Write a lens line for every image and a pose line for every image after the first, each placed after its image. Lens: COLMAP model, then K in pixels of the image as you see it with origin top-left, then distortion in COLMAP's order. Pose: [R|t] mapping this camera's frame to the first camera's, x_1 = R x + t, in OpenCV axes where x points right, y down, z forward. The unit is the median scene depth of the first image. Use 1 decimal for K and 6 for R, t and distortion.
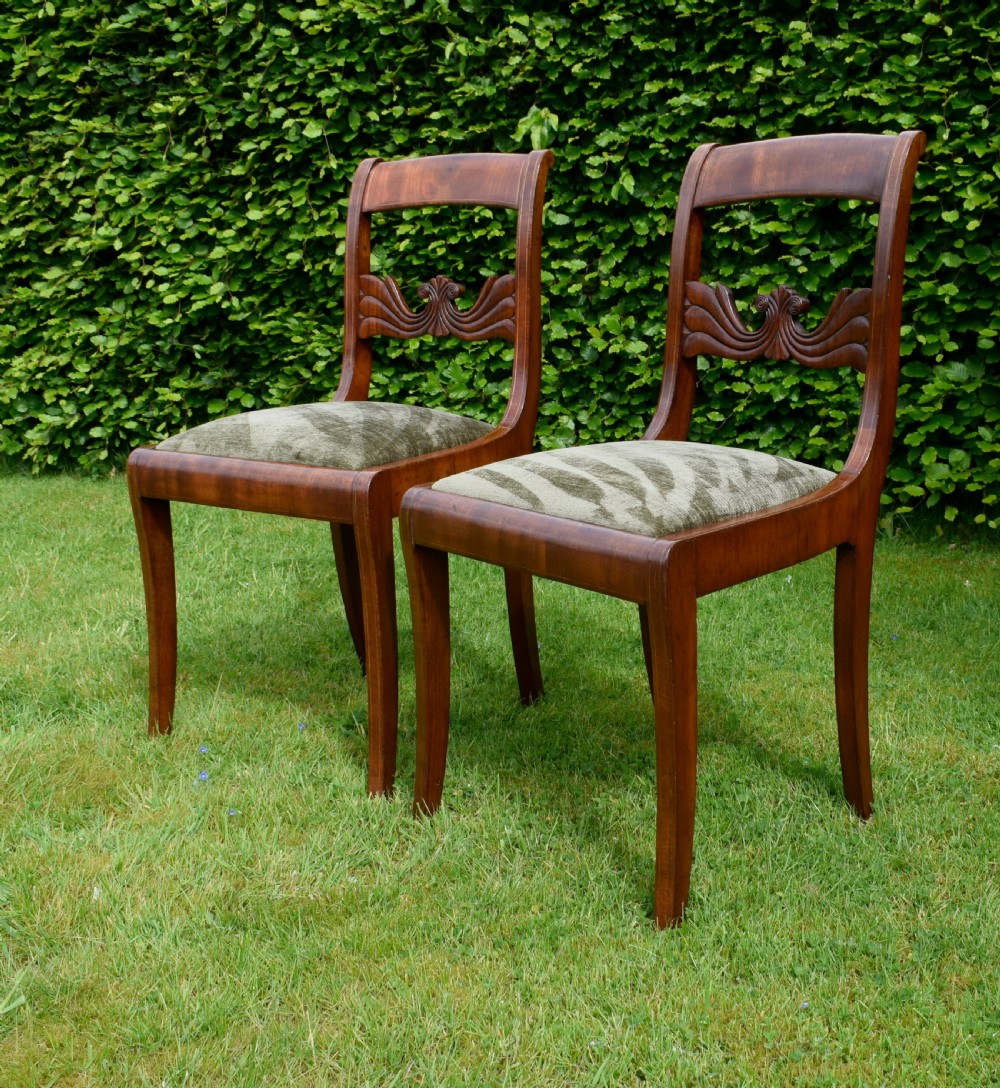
lens RADIAL K [[1516.5, 0, 573.2], [0, 1516.5, 526.9], [0, 0, 1]] dist [-0.048448, 0.000000]
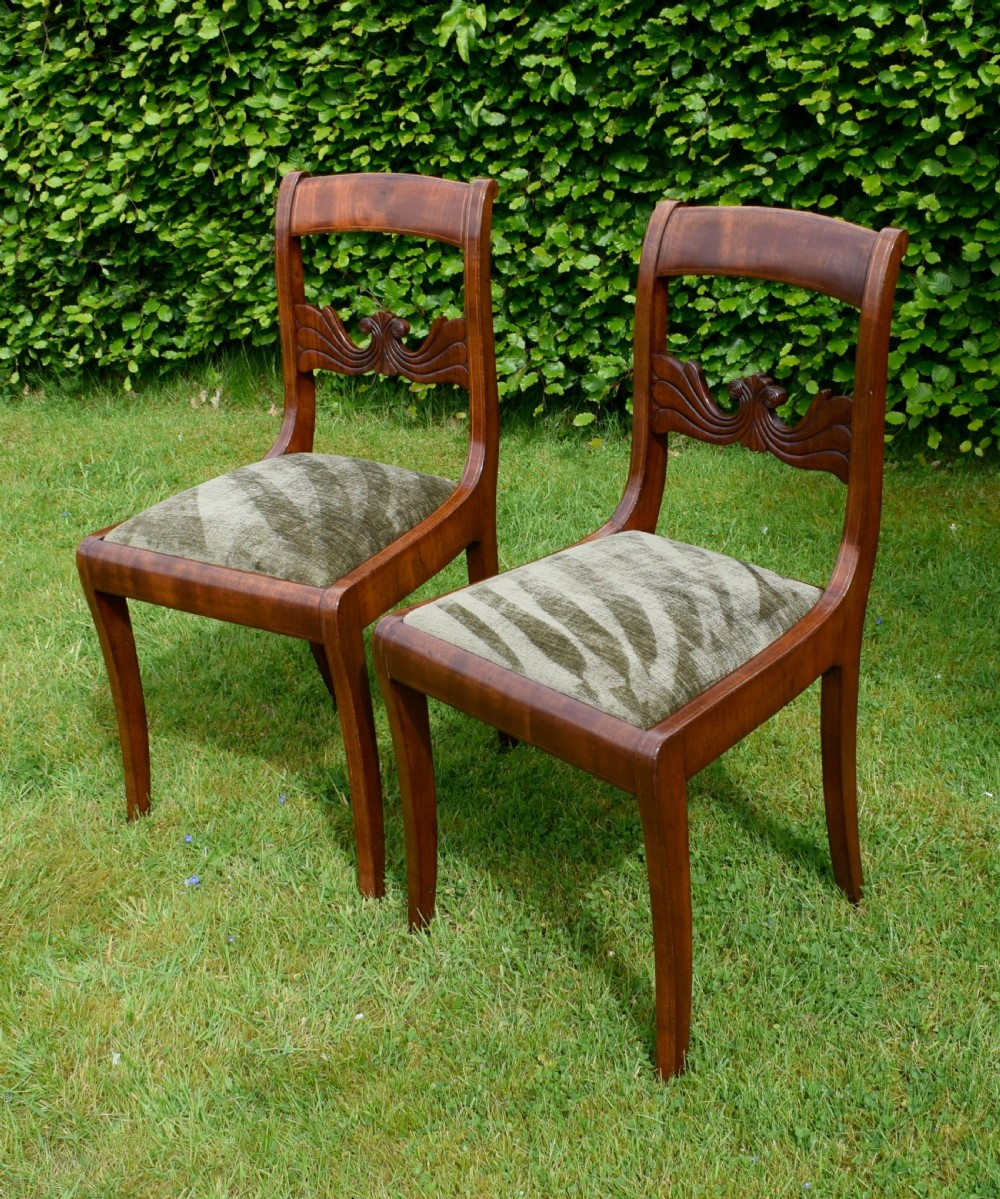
lens RADIAL K [[1656.2, 0, 507.7], [0, 1656.2, 590.8], [0, 0, 1]] dist [-0.041818, 0.000000]
pose [[0.997880, -0.063754, -0.013057, -0.006372], [0.065068, 0.974000, 0.217001, -0.148530], [-0.001117, -0.217390, 0.976084, -0.017118]]
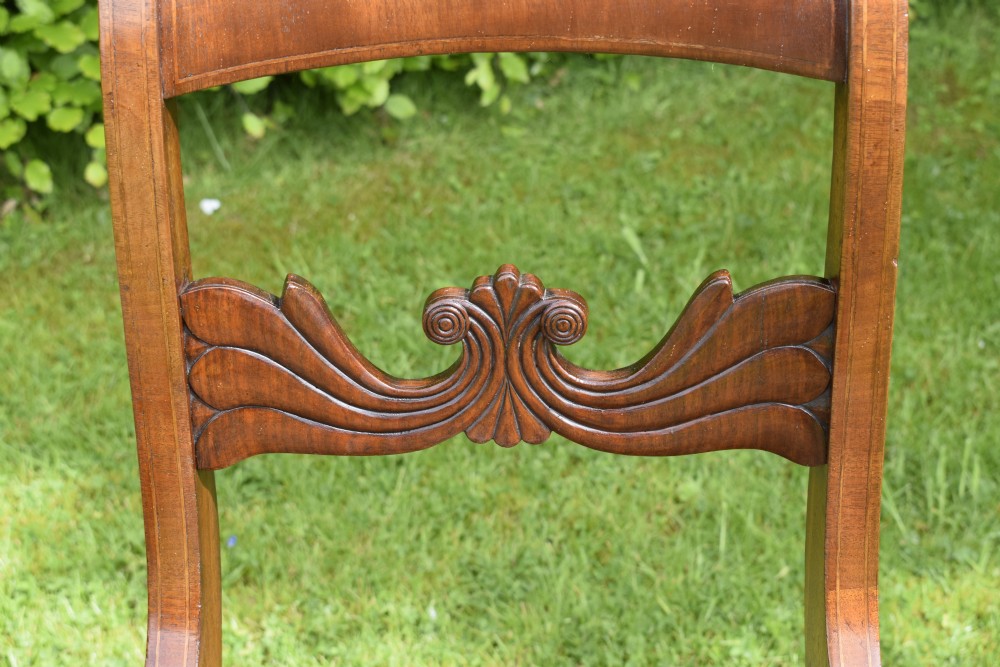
lens RADIAL K [[1934.2, 0, 505.9], [0, 1934.2, 331.3], [0, 0, 1]] dist [-0.023816, 0.000000]
pose [[0.659893, -0.388505, 0.643121, -0.103437], [0.158600, 0.908681, 0.386192, -0.190406], [-0.734430, -0.152847, 0.661250, 0.384046]]
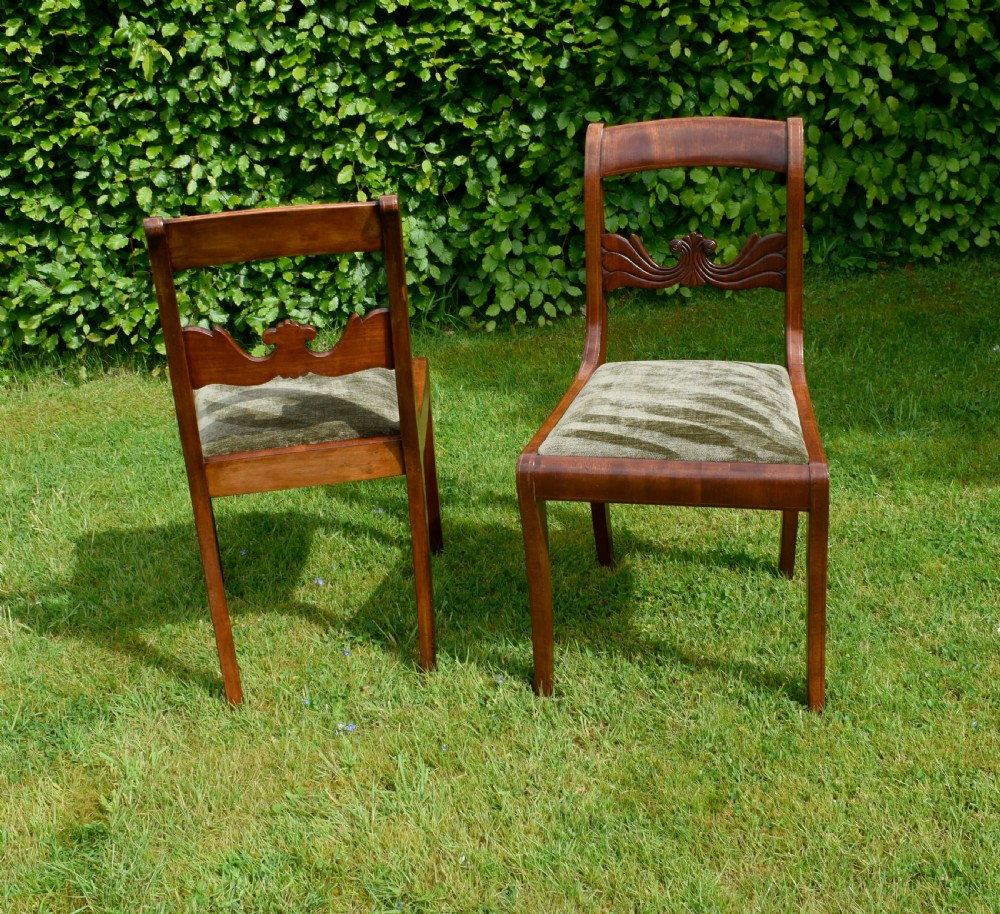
lens RADIAL K [[1317.1, 0, 487.9], [0, 1317.1, 415.8], [0, 0, 1]] dist [-0.043012, 0.000000]
pose [[0.811367, -0.274952, 0.515835, -0.374902], [0.180289, 0.957155, 0.226605, -0.171249], [-0.556040, -0.090860, 0.826175, 0.068043]]
